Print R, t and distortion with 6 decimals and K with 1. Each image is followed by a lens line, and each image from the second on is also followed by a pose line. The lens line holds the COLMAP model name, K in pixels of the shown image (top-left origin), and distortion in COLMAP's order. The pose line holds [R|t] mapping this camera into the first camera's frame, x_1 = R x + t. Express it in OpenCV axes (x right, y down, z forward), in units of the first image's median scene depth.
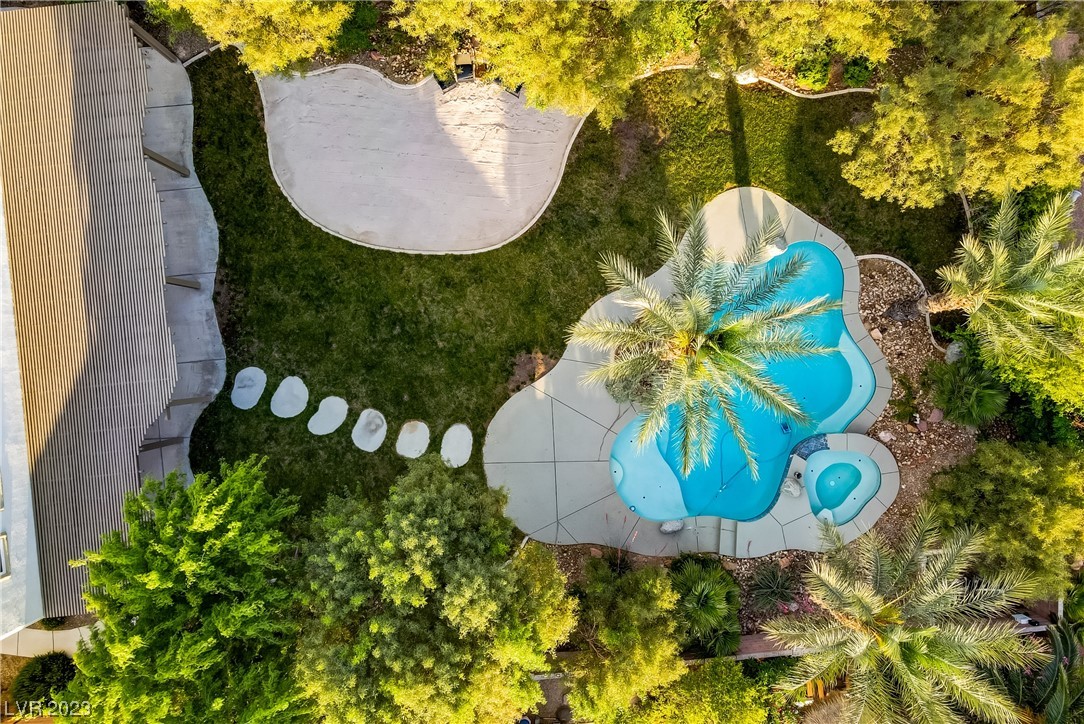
lens RADIAL K [[791.1, 0, 539.9], [0, 791.1, 352.5], [0, 0, 1]] dist [0.005031, 0.031656]
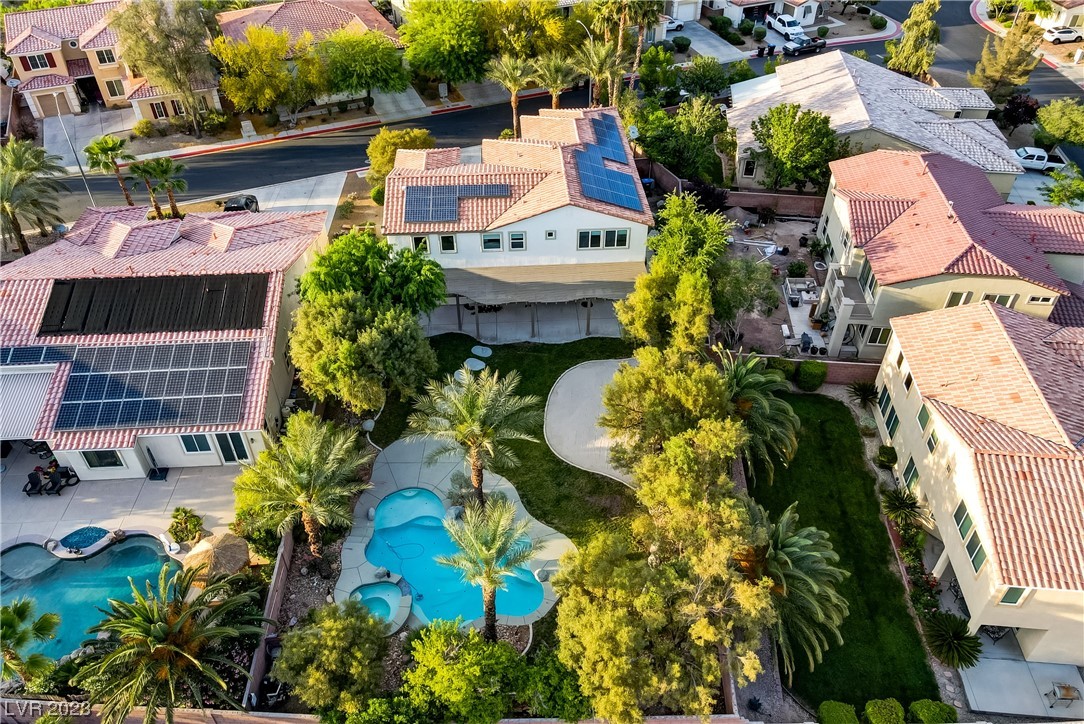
lens RADIAL K [[791.1, 0, 539.9], [0, 791.1, 352.5], [0, 0, 1]] dist [0.005031, 0.031656]
pose [[-0.042562, 0.638281, -0.768626, 1.193398], [-0.998993, -0.016245, 0.041829, -0.189370], [0.014212, 0.769632, 0.638329, -0.292572]]
